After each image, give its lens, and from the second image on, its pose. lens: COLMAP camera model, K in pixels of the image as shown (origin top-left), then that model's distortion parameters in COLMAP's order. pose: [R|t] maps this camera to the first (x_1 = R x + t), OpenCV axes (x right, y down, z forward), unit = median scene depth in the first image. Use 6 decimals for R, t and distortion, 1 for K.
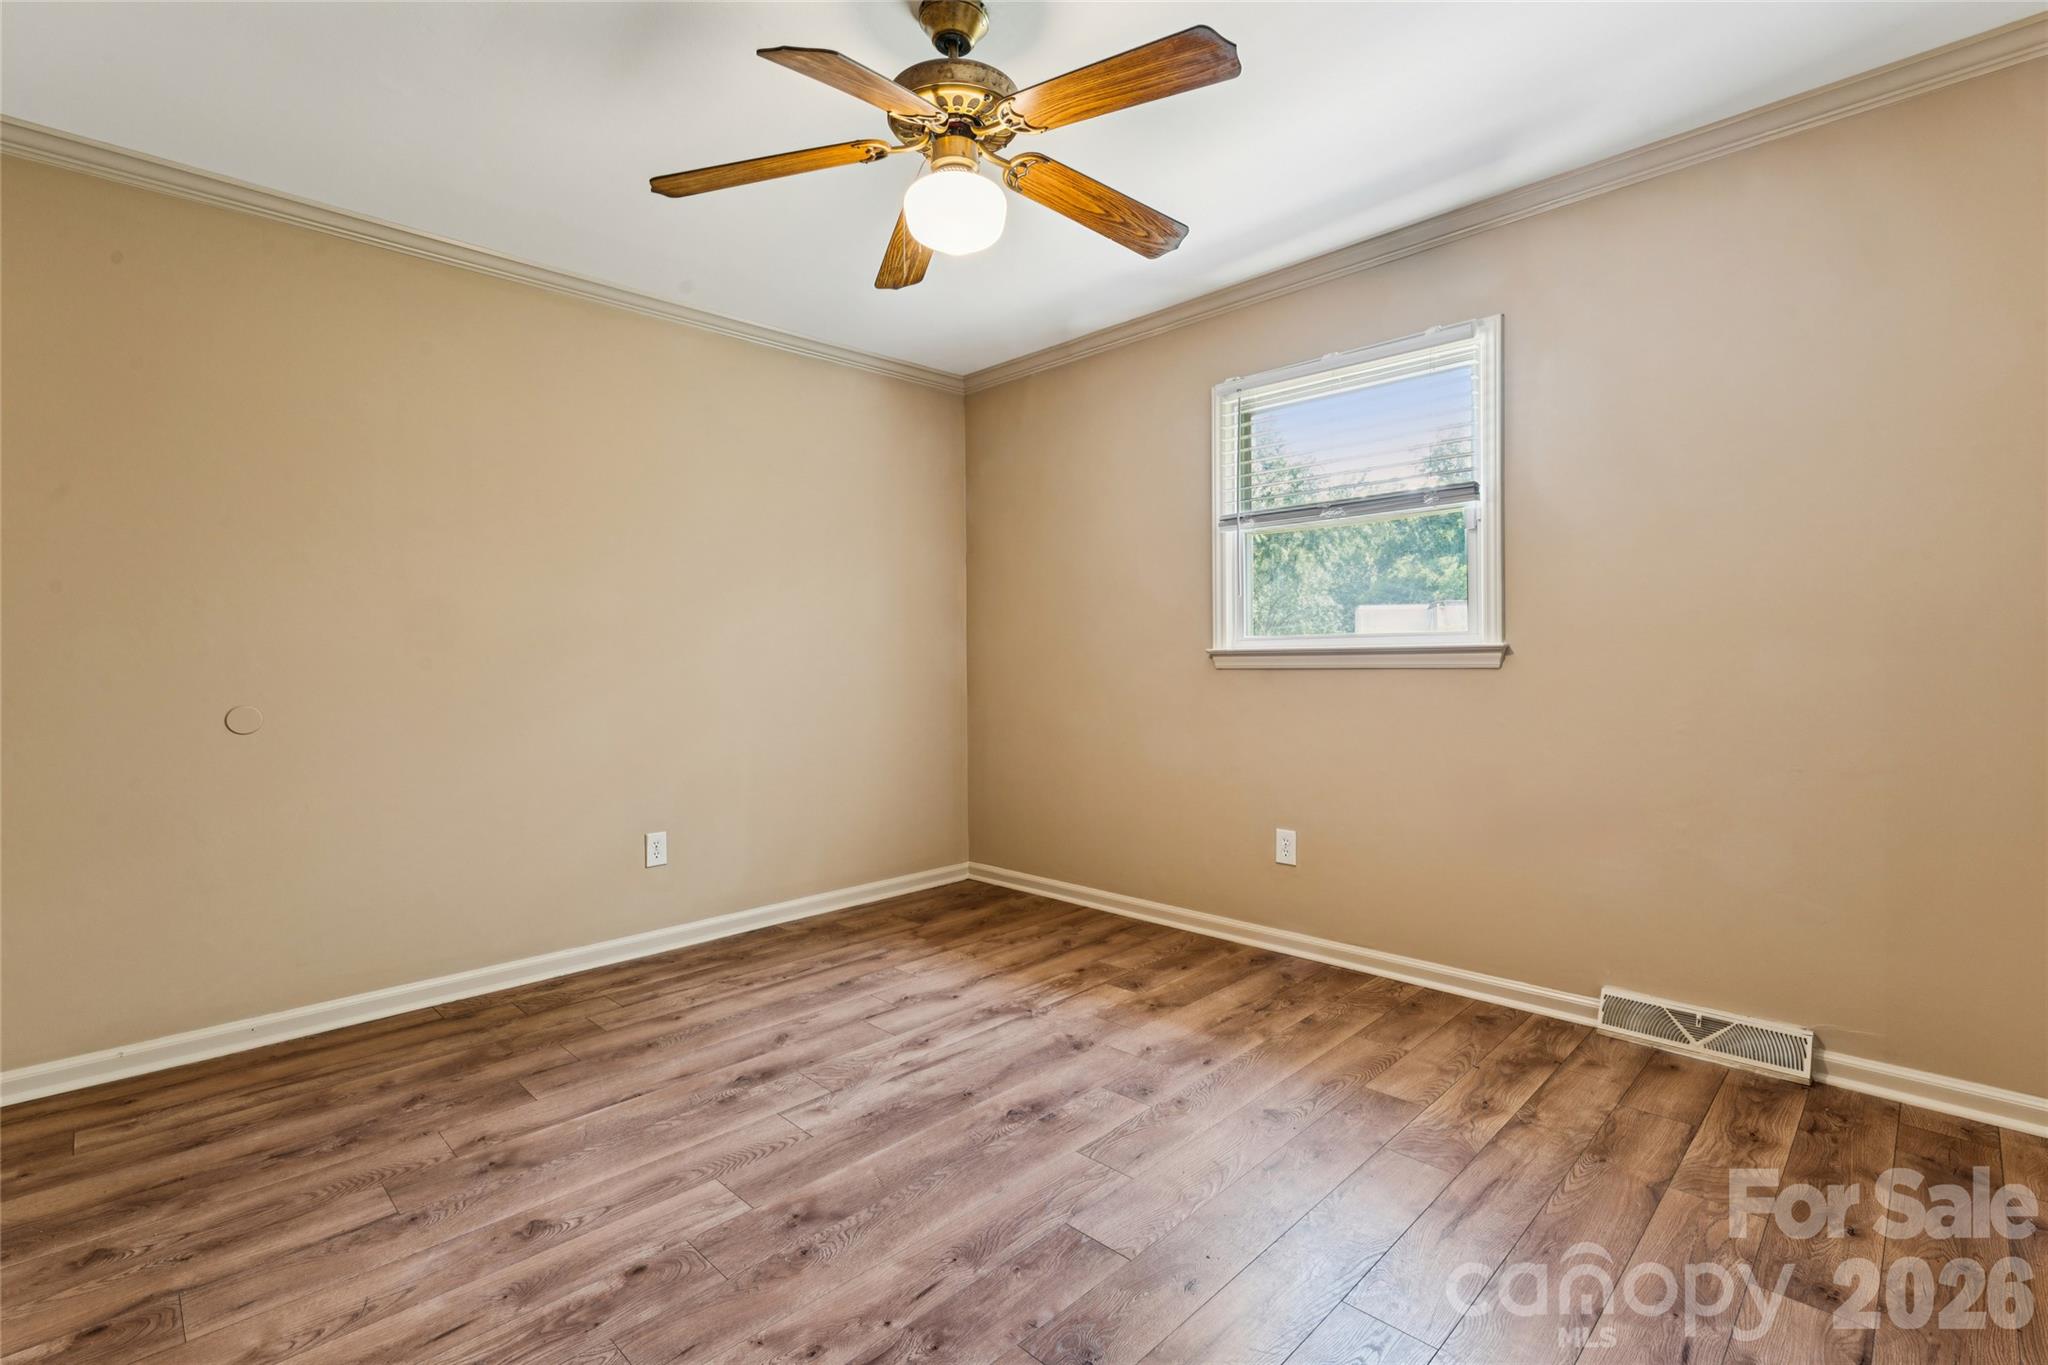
lens RADIAL K [[932.9, 0, 1010.5], [0, 932.9, 667.5], [0, 0, 1]] dist [-0.001424, 0.000056]
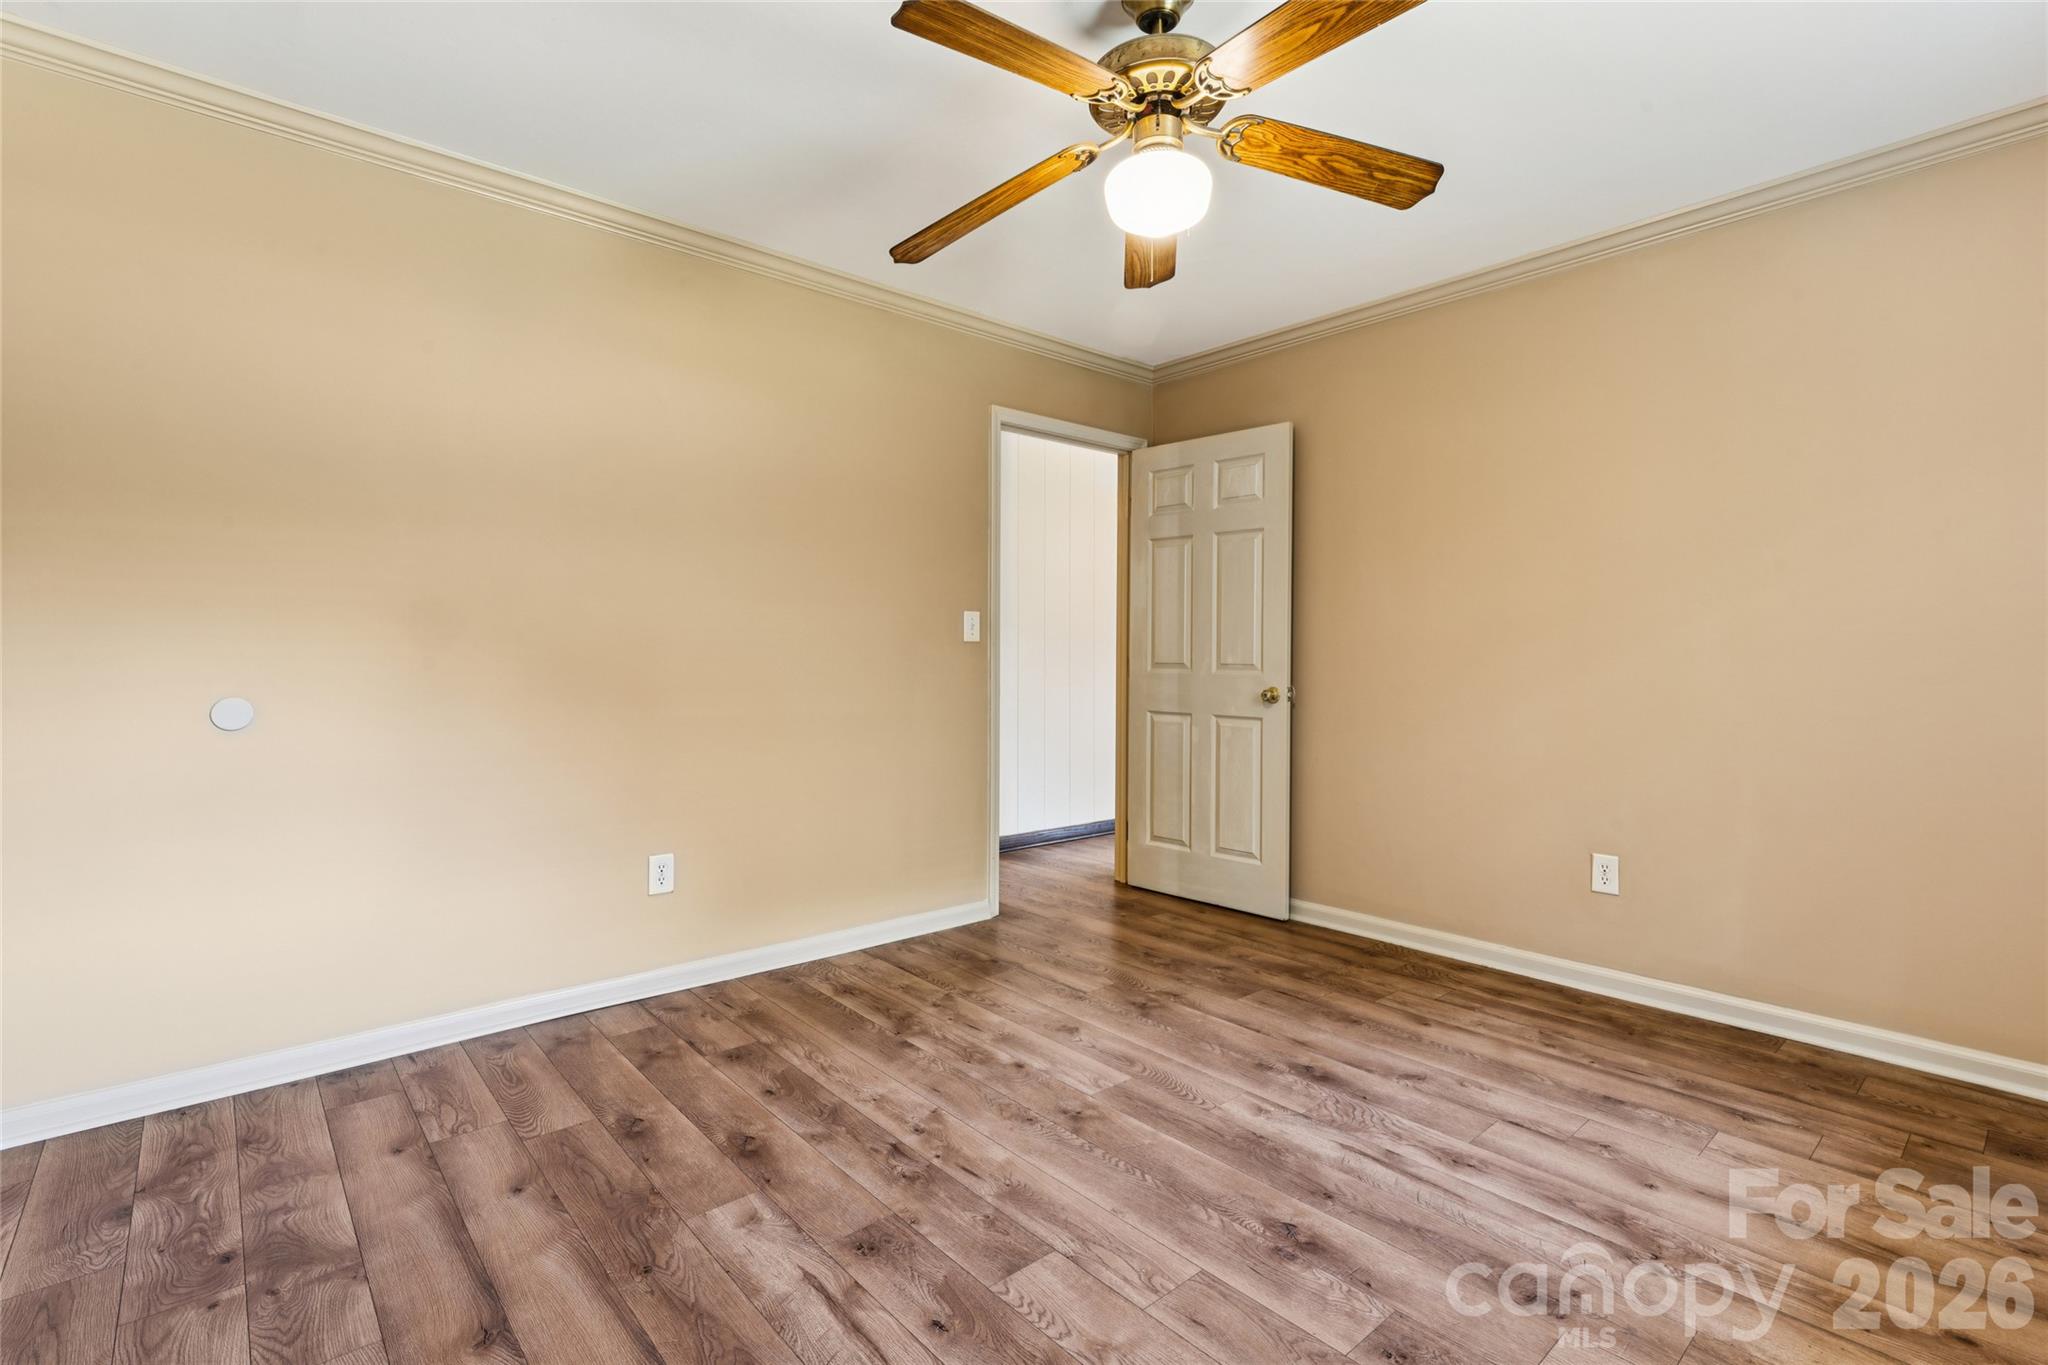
lens RADIAL K [[932.9, 0, 1029.2], [0, 932.9, 643.4], [0, 0, 1]] dist [-0.001424, 0.000056]
pose [[-0.056560, -0.003637, -0.998393, 0.708422], [-0.011424, 0.999930, -0.002996, -0.012974], [0.998334, 0.011237, -0.056598, 0.715622]]
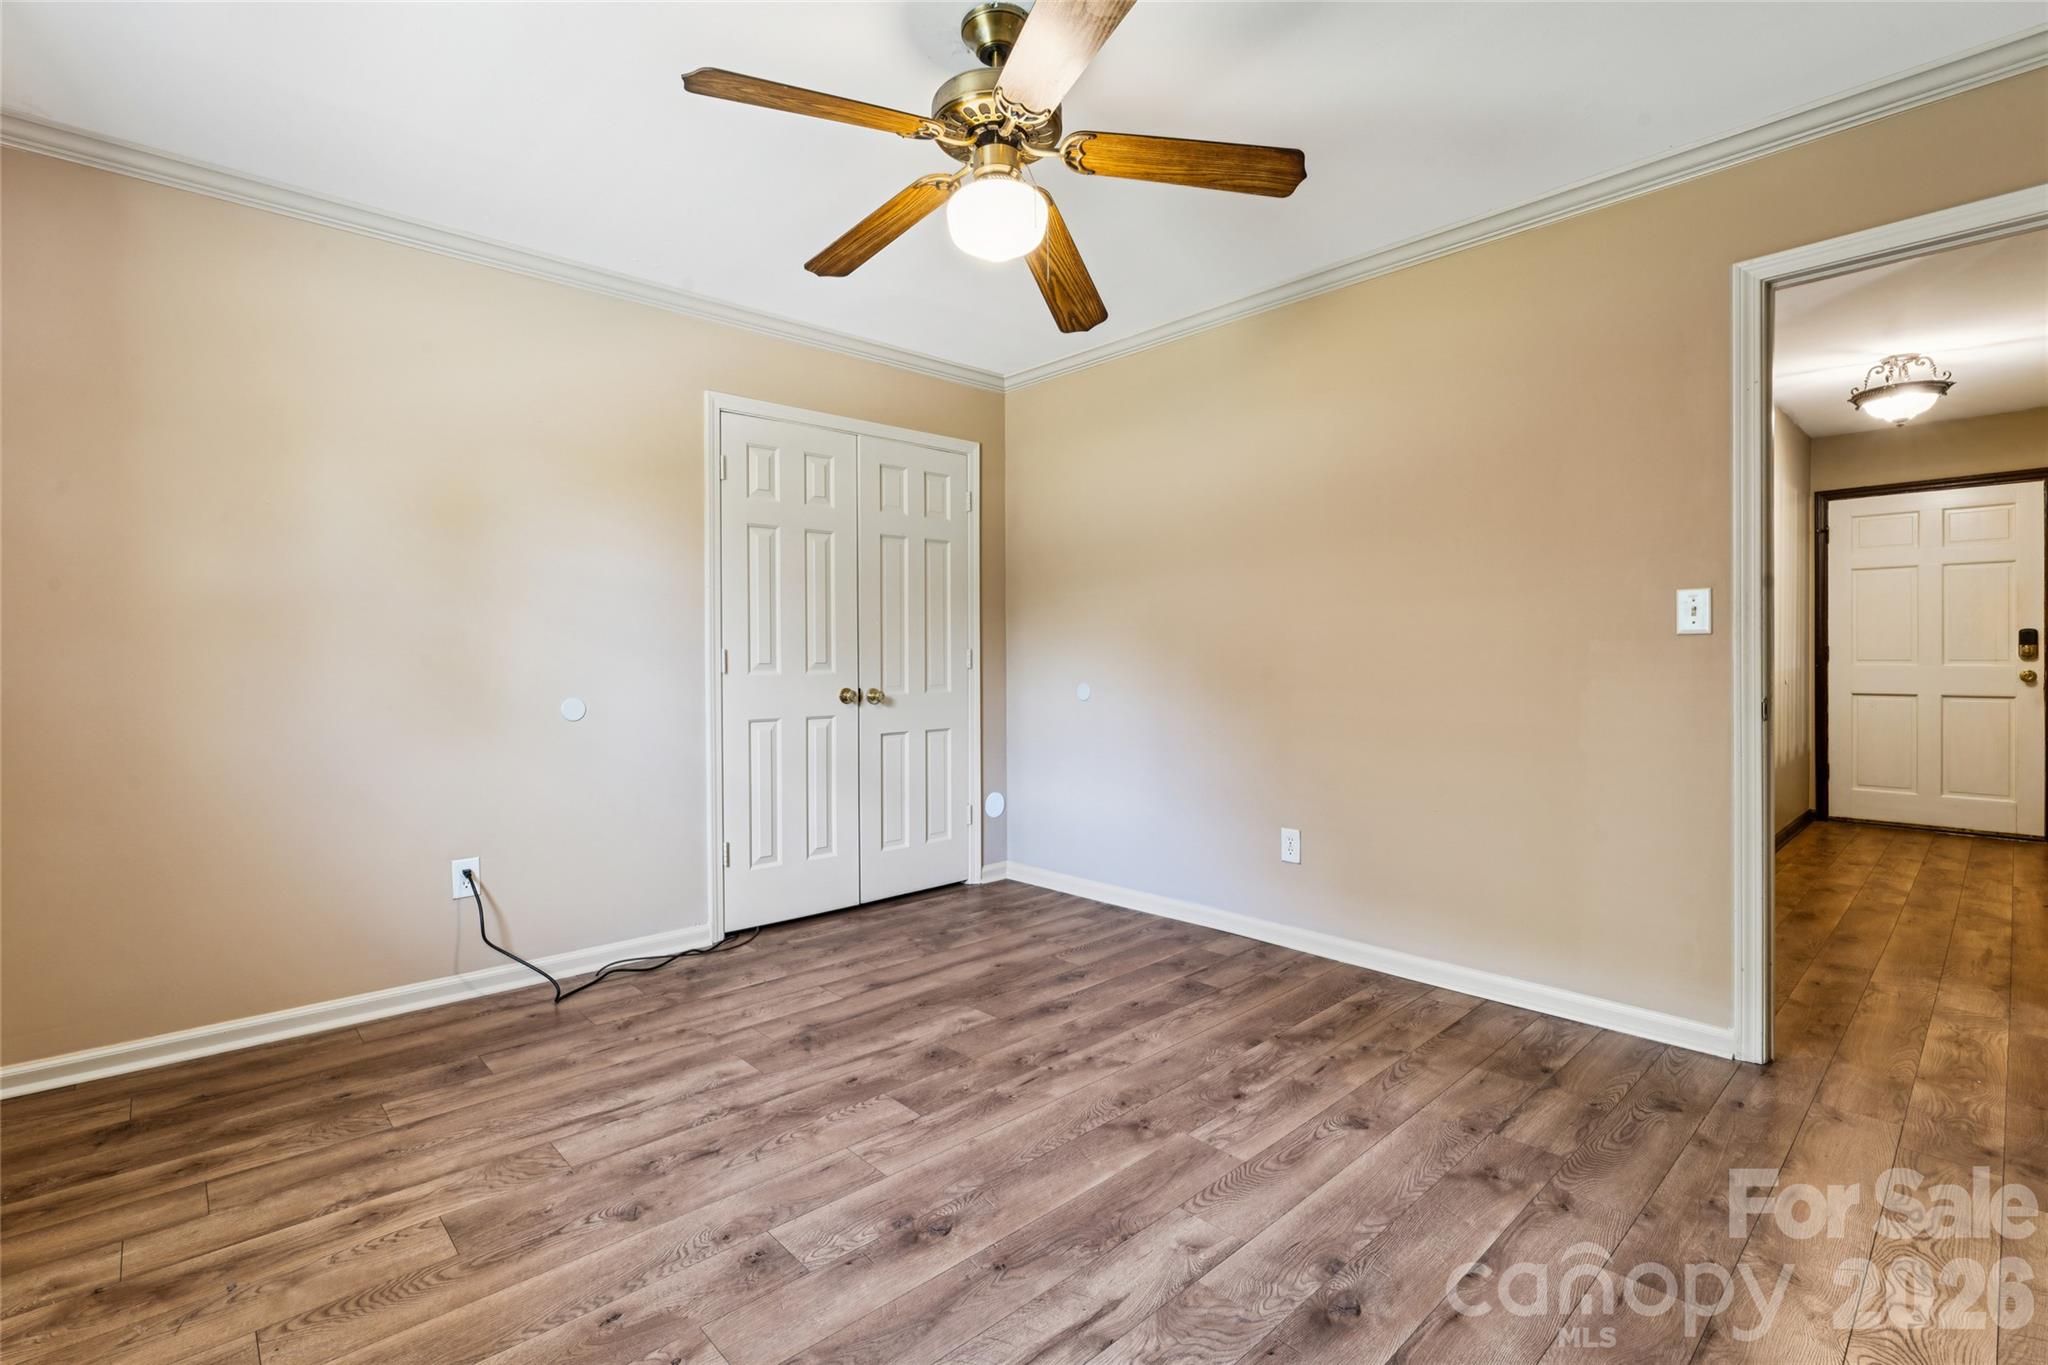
lens RADIAL K [[932.9, 0, 1025.8], [0, 932.9, 656.9], [0, 0, 1]] dist [-0.001424, 0.000056]
pose [[-0.999656, 0.016745, 0.020166, -0.080514], [0.016882, 0.999835, 0.006634, -0.013815], [-0.020052, 0.006972, -0.999775, 1.565612]]
